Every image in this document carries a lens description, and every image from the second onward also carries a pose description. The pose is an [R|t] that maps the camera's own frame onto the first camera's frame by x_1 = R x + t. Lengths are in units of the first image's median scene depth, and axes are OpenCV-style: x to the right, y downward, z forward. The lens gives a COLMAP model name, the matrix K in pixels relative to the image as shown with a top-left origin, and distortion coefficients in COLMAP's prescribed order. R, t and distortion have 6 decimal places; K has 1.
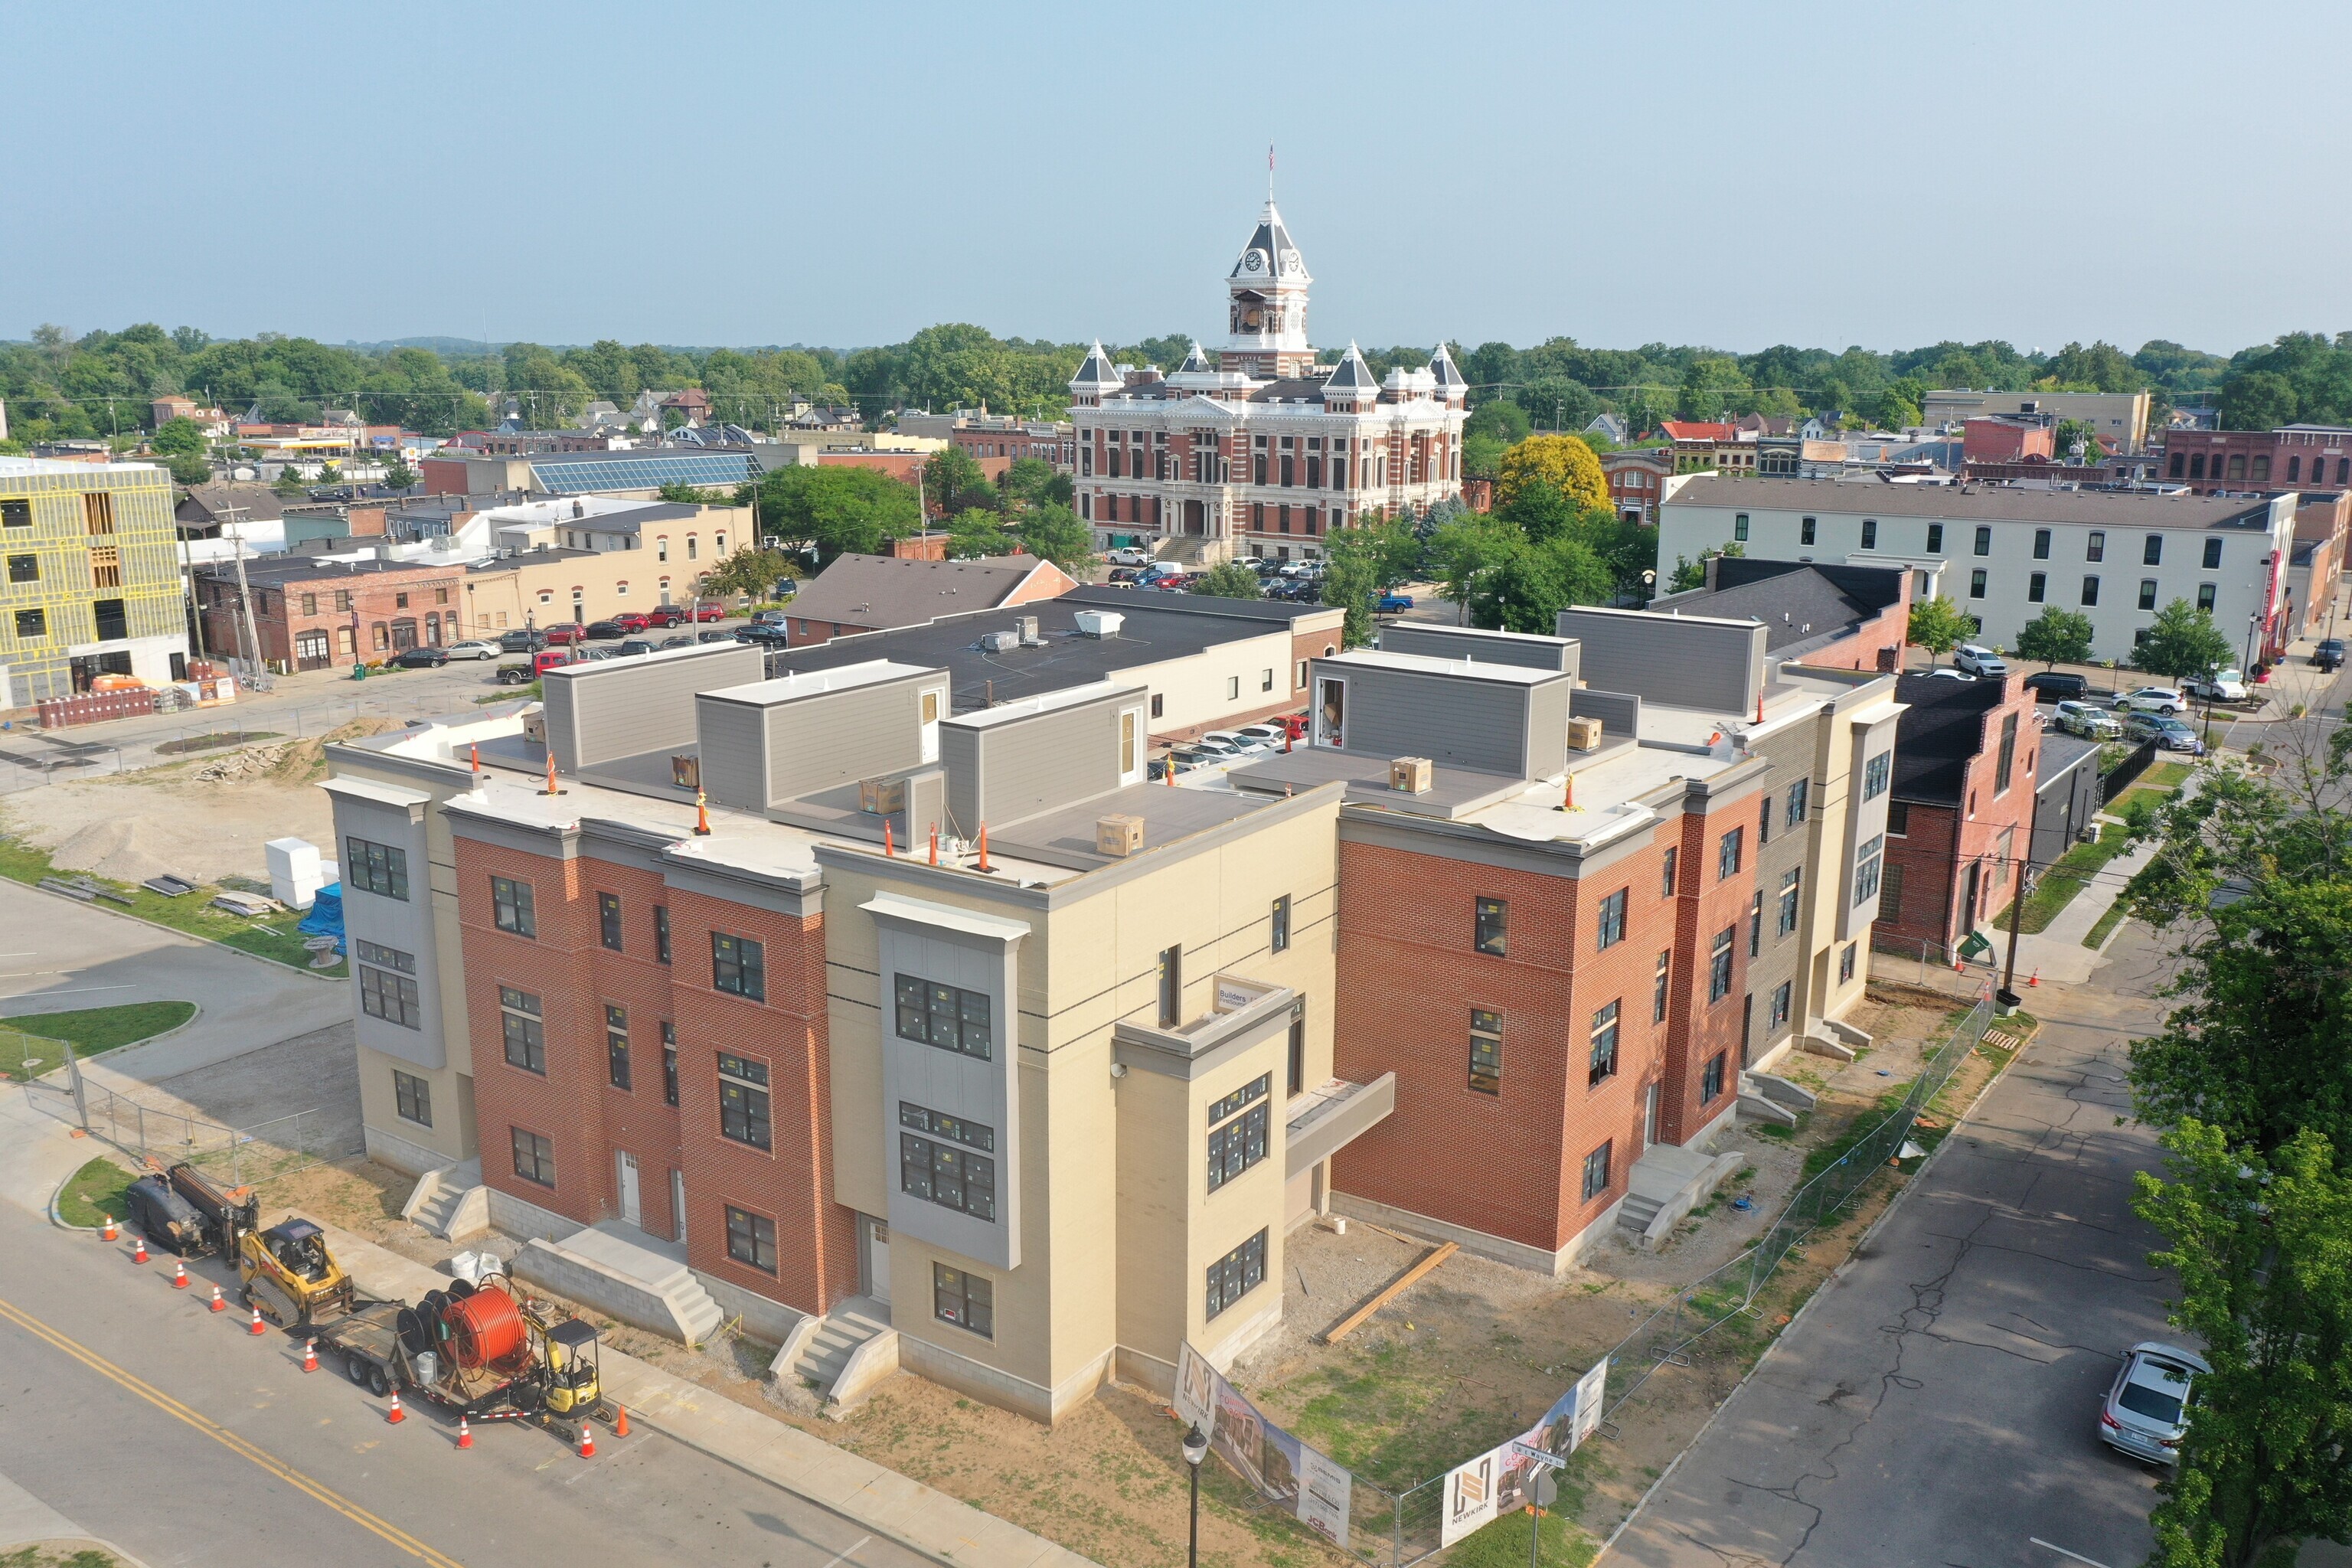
lens RADIAL K [[1865.7, 0, 1177.7], [0, 1865.7, 790.0], [0, 0, 1]] dist [-0.007622, -0.000357]
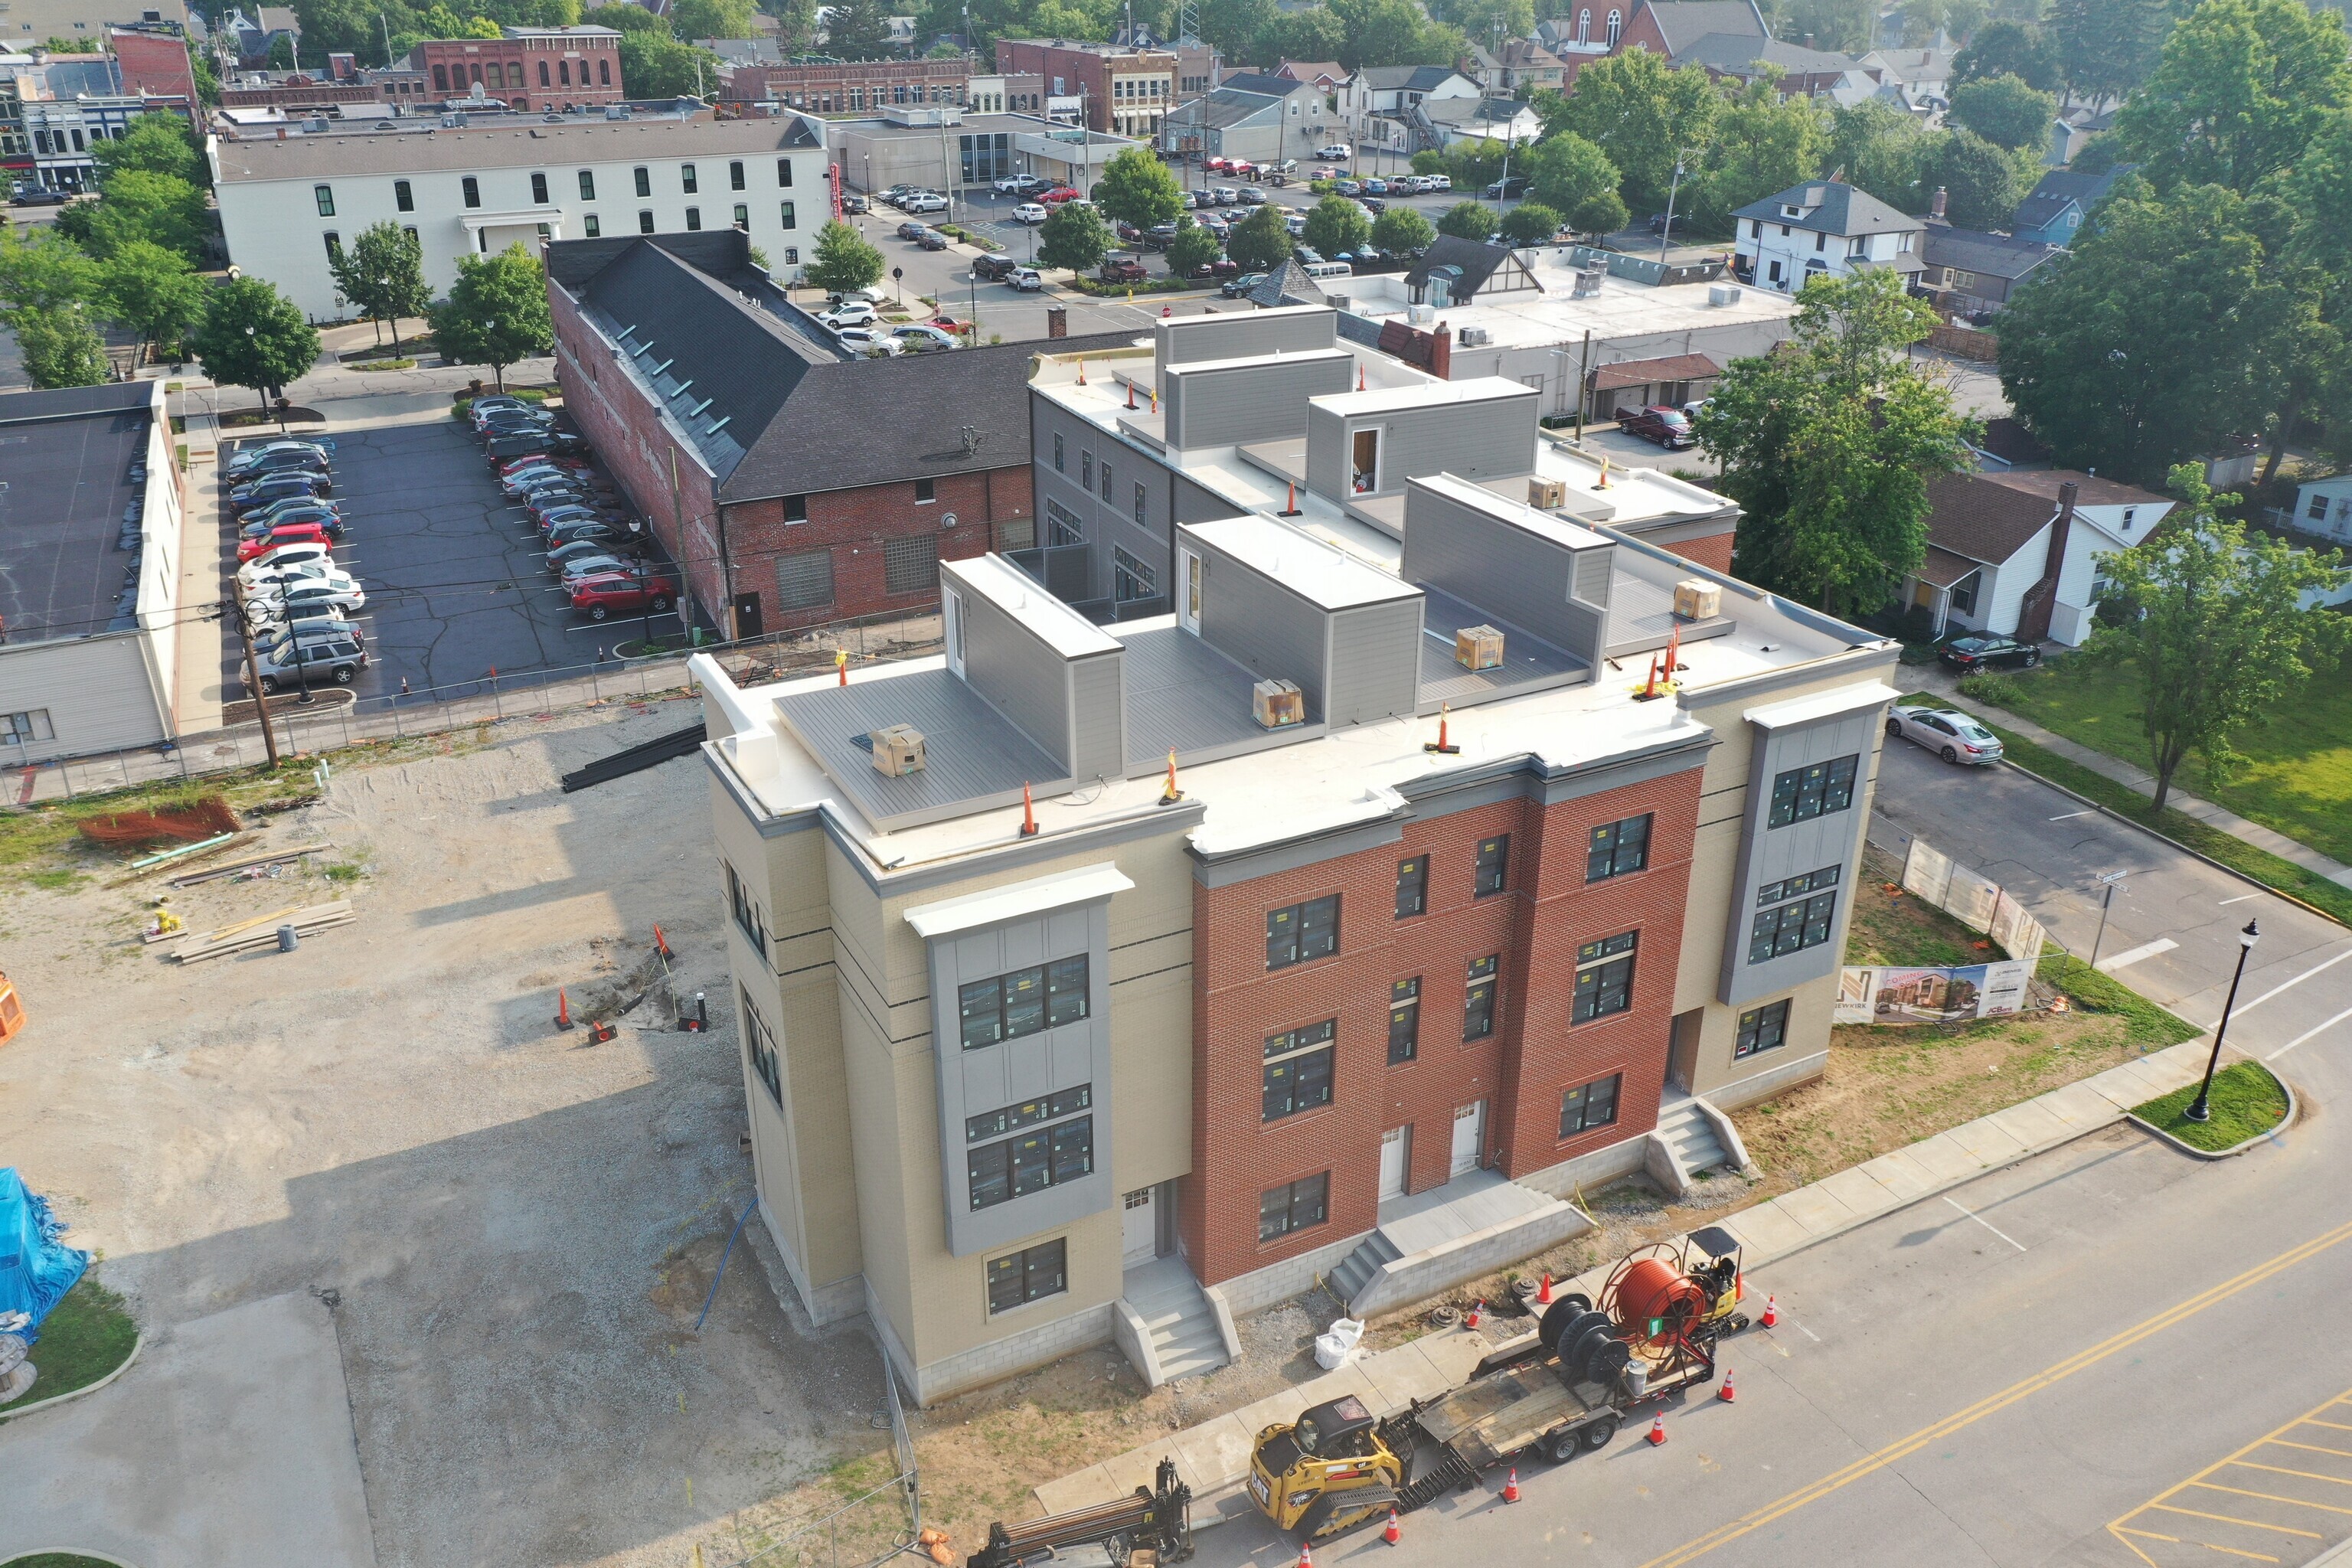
lens RADIAL K [[1858.9, 0, 1174.9], [0, 1858.9, 791.5], [0, 0, 1]] dist [-0.000339, -0.005990]
pose [[0.473338, -0.380382, 0.794519, -0.401217], [0.204281, 0.924772, 0.321040, -0.105087], [-0.856866, 0.010344, 0.515435, 0.256922]]
